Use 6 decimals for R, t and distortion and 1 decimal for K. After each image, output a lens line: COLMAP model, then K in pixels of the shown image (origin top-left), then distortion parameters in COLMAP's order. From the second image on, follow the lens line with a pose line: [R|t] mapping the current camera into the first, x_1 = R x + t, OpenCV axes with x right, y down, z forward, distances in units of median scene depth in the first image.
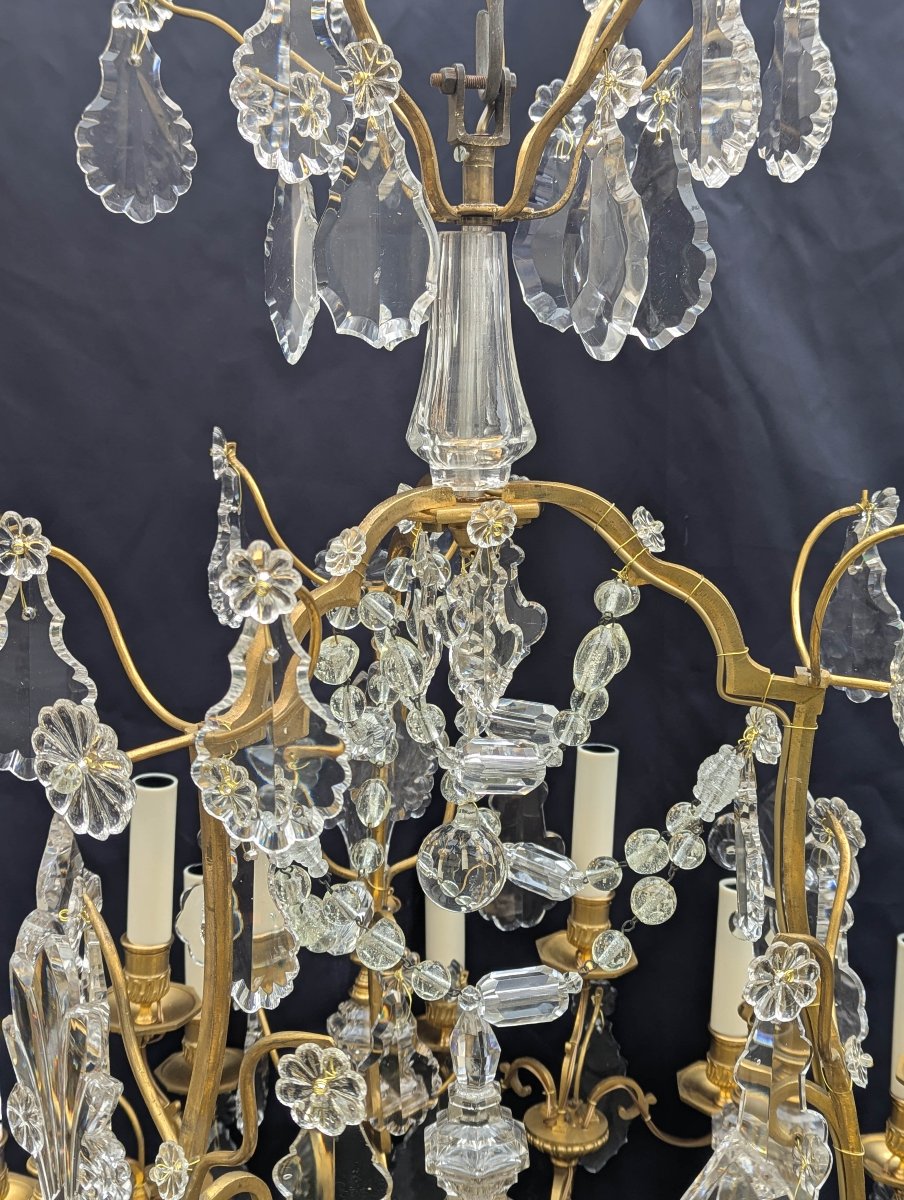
lens RADIAL K [[1432.4, 0, 492.3], [0, 1432.4, 603.3], [0, 0, 1]] dist [0.167663, -0.622940]
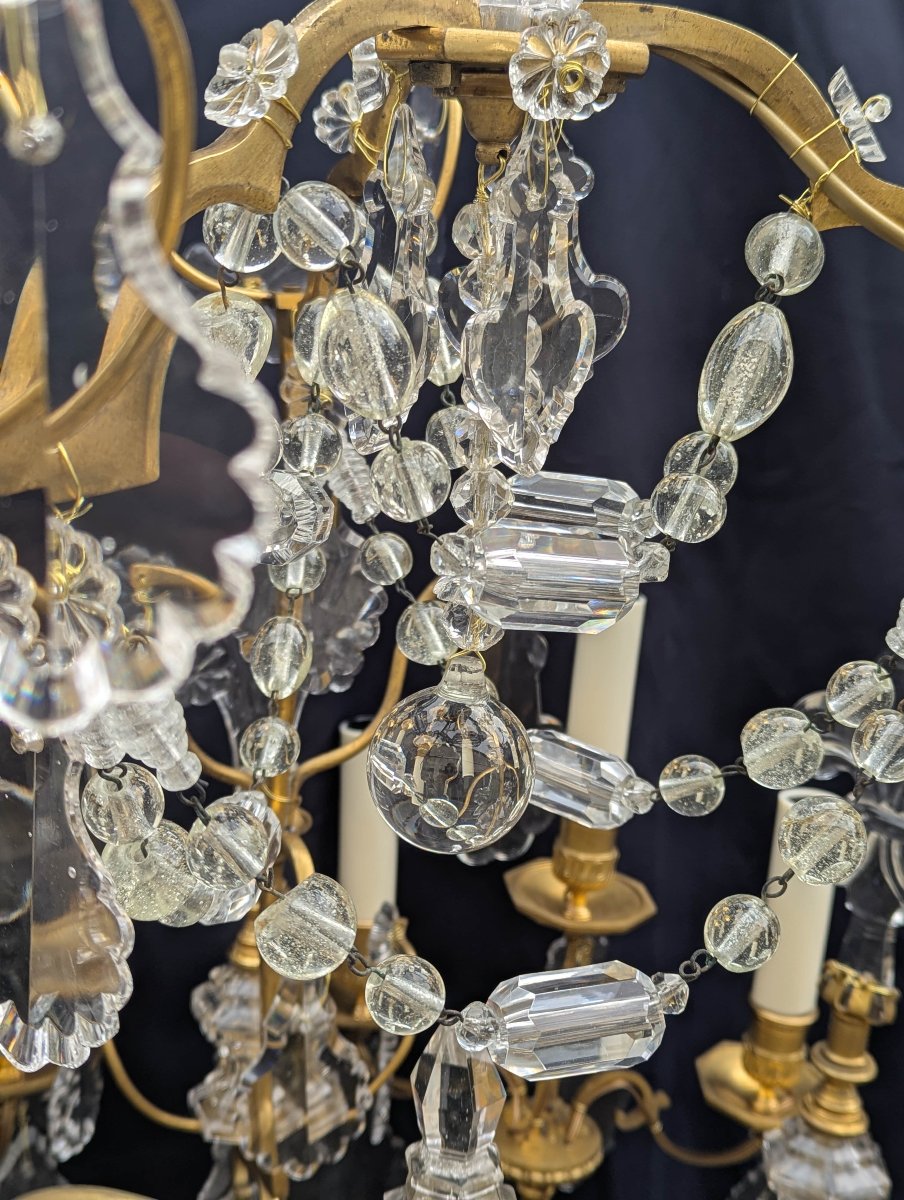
lens RADIAL K [[1432.4, 0, 492.3], [0, 1432.4, 603.3], [0, 0, 1]] dist [0.167663, -0.622940]
pose [[0.995843, 0.027839, 0.086728, -0.049789], [-0.033919, 0.997009, 0.069442, 0.075552], [-0.084535, -0.072095, 0.993809, 0.427654]]
